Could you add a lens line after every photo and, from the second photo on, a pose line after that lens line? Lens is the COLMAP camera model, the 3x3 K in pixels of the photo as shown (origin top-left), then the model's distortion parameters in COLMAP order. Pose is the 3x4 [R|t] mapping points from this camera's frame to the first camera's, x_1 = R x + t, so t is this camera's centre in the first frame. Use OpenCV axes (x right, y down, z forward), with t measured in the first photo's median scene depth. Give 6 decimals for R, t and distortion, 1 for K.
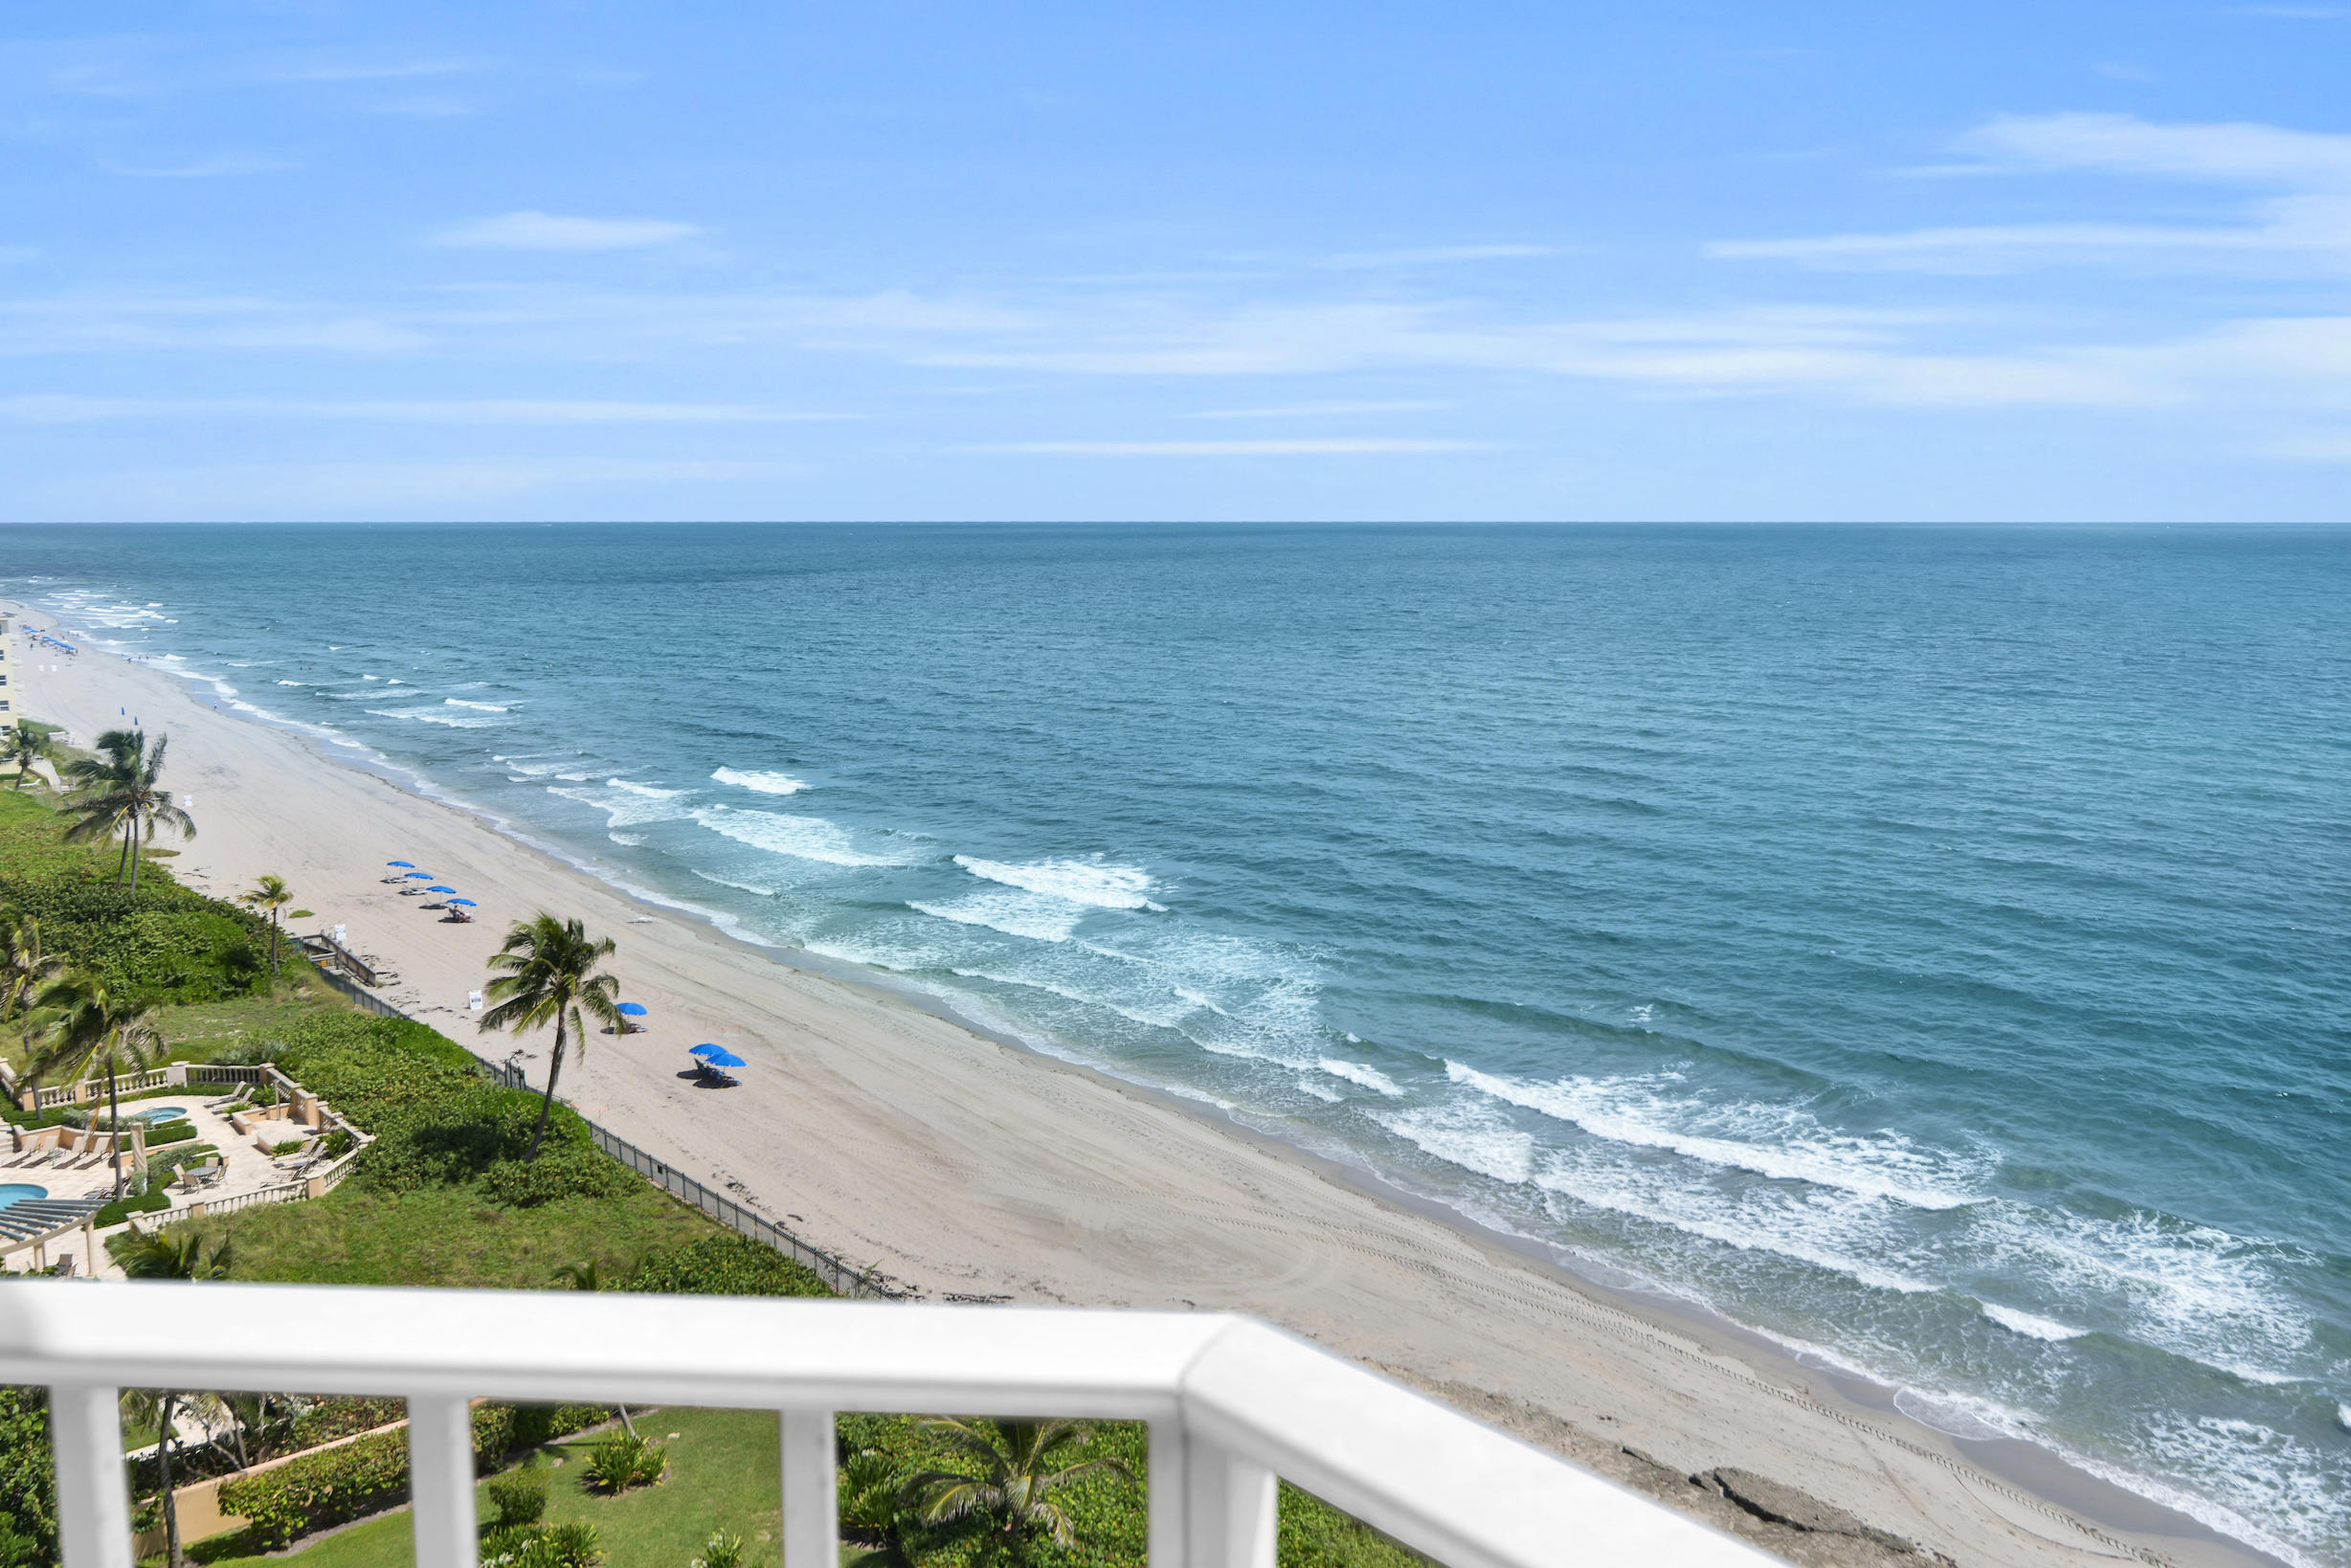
lens RADIAL K [[1875.3, 0, 1175.5], [0, 1875.3, 784.0], [0, 0, 1]] dist [0.009143, -0.002823]
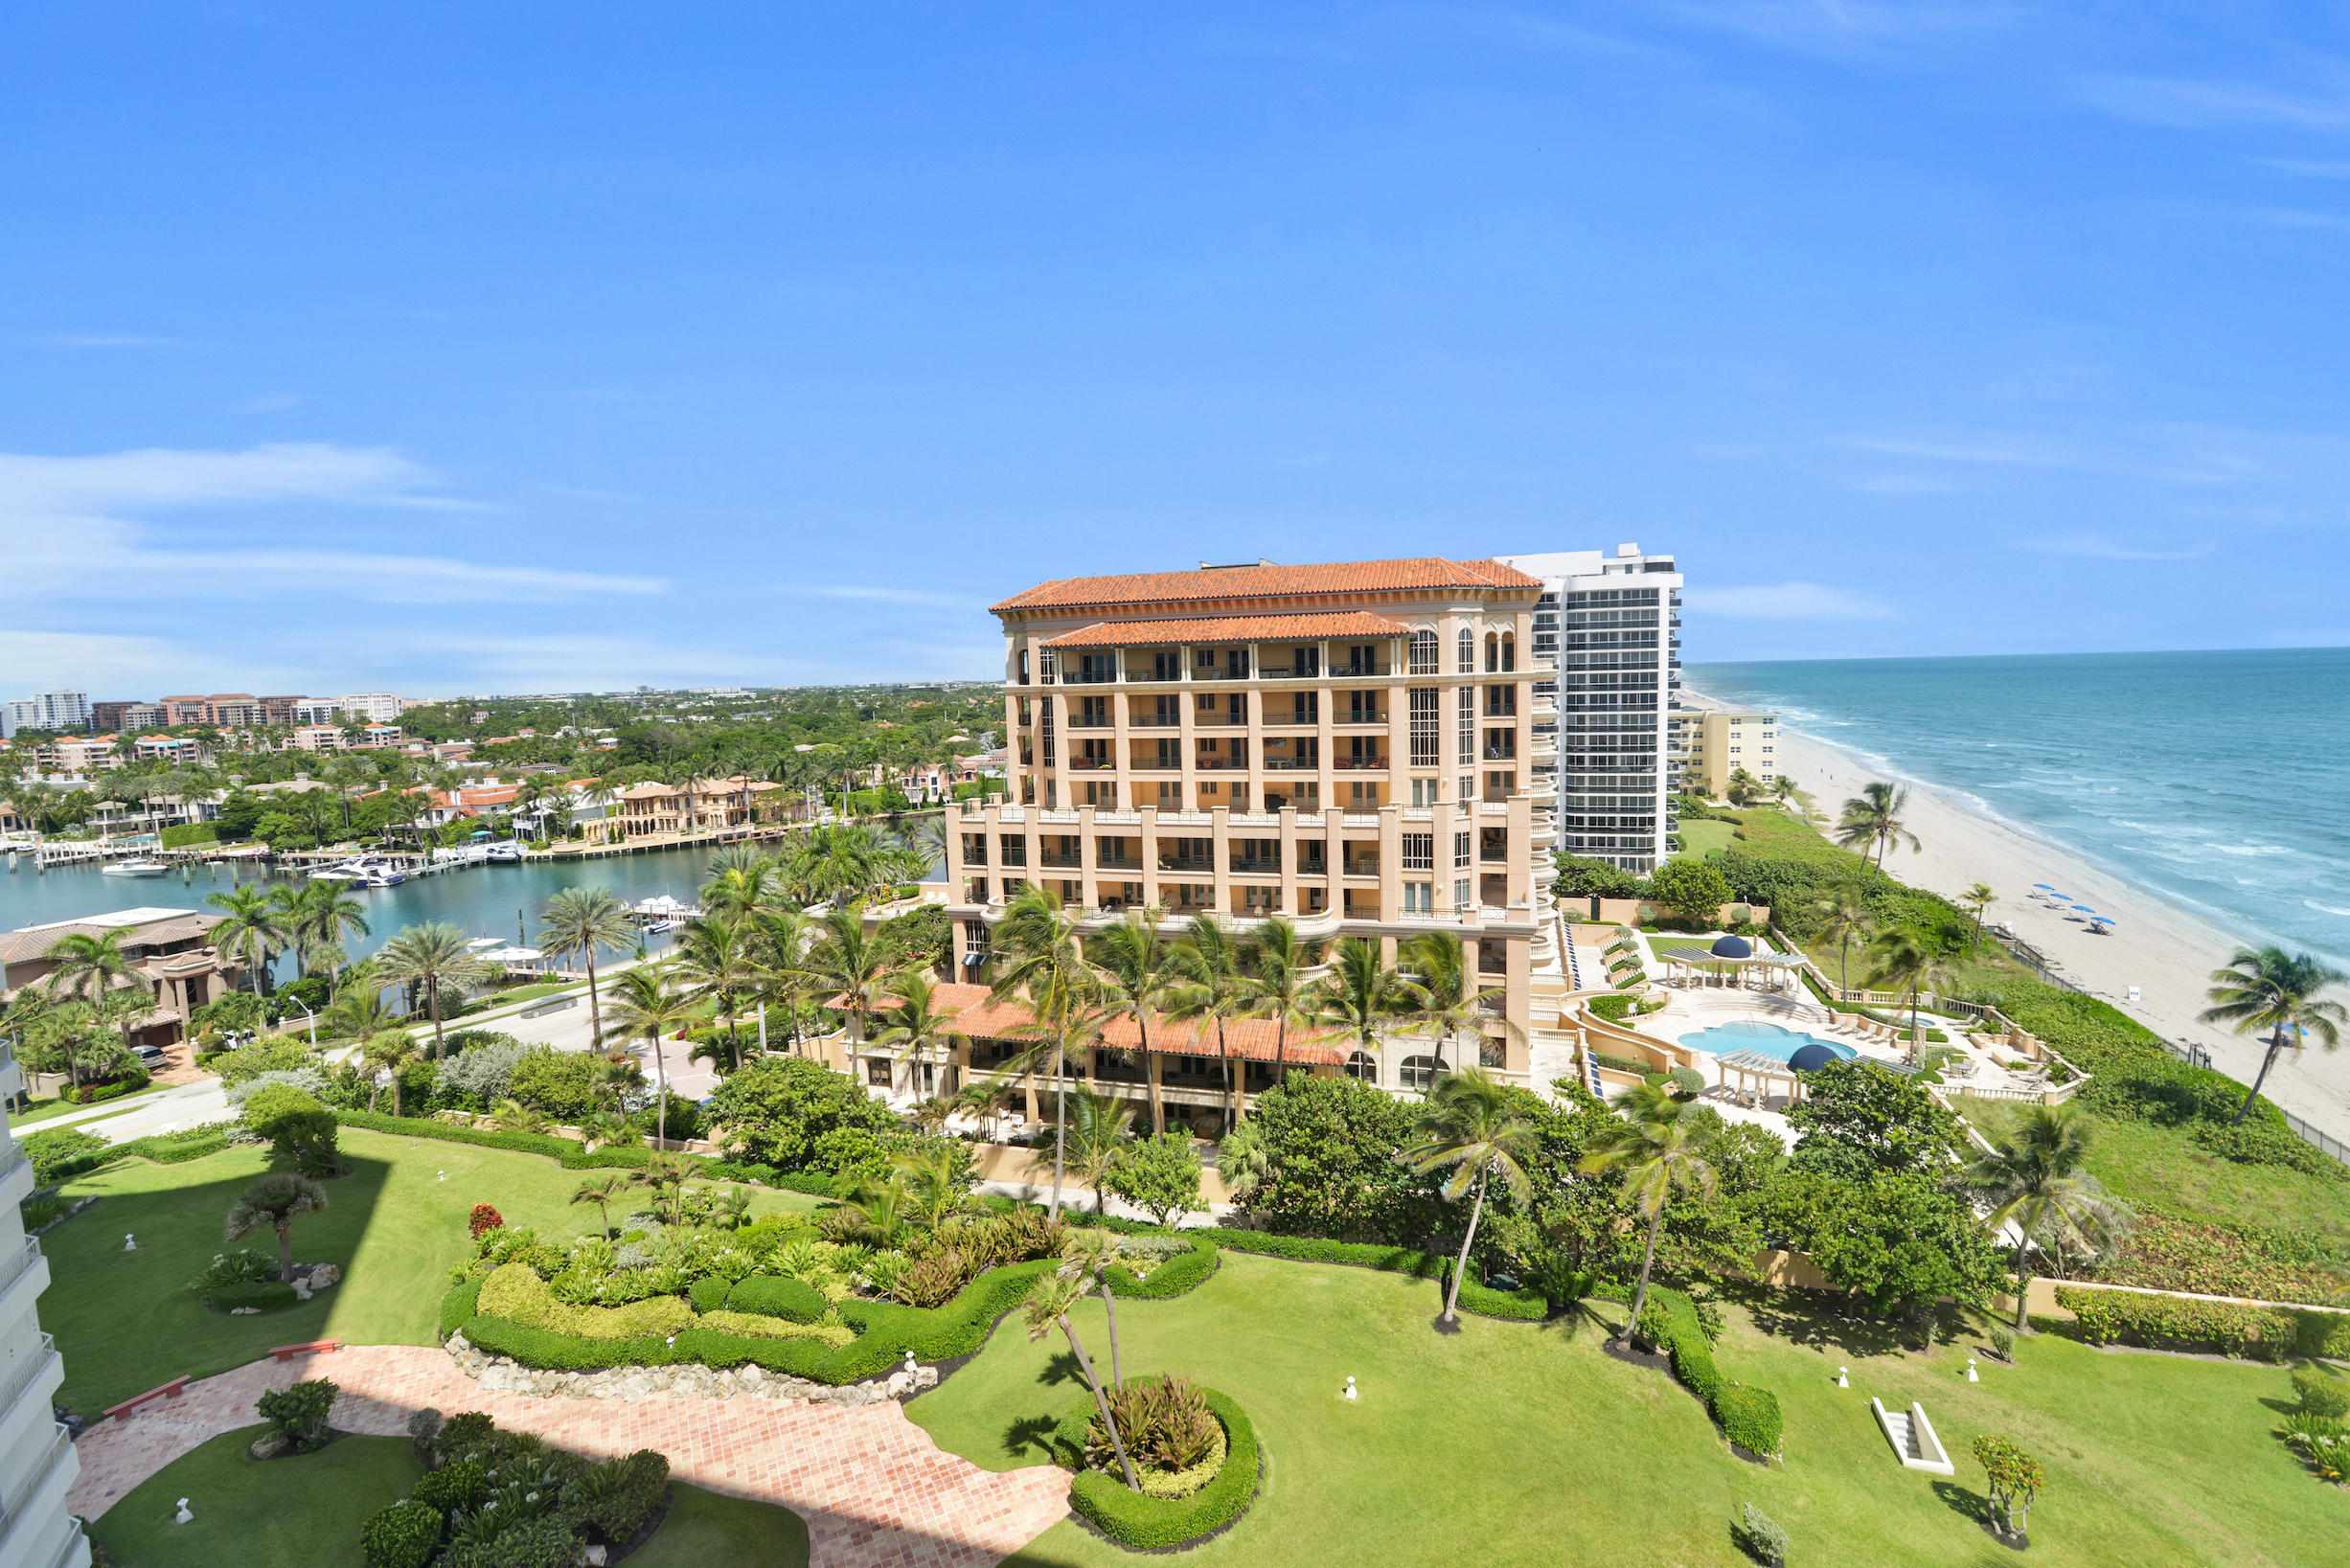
lens RADIAL K [[1105.1, 0, 1175.0], [0, 1105.1, 784.0], [0, 0, 1]] dist [-0.012662, 0.000624]
pose [[0.528388, 0.069401, -0.846162, -0.099308], [-0.091758, 0.995484, 0.024349, 0.008338], [0.844030, 0.064777, 0.532370, -0.057224]]
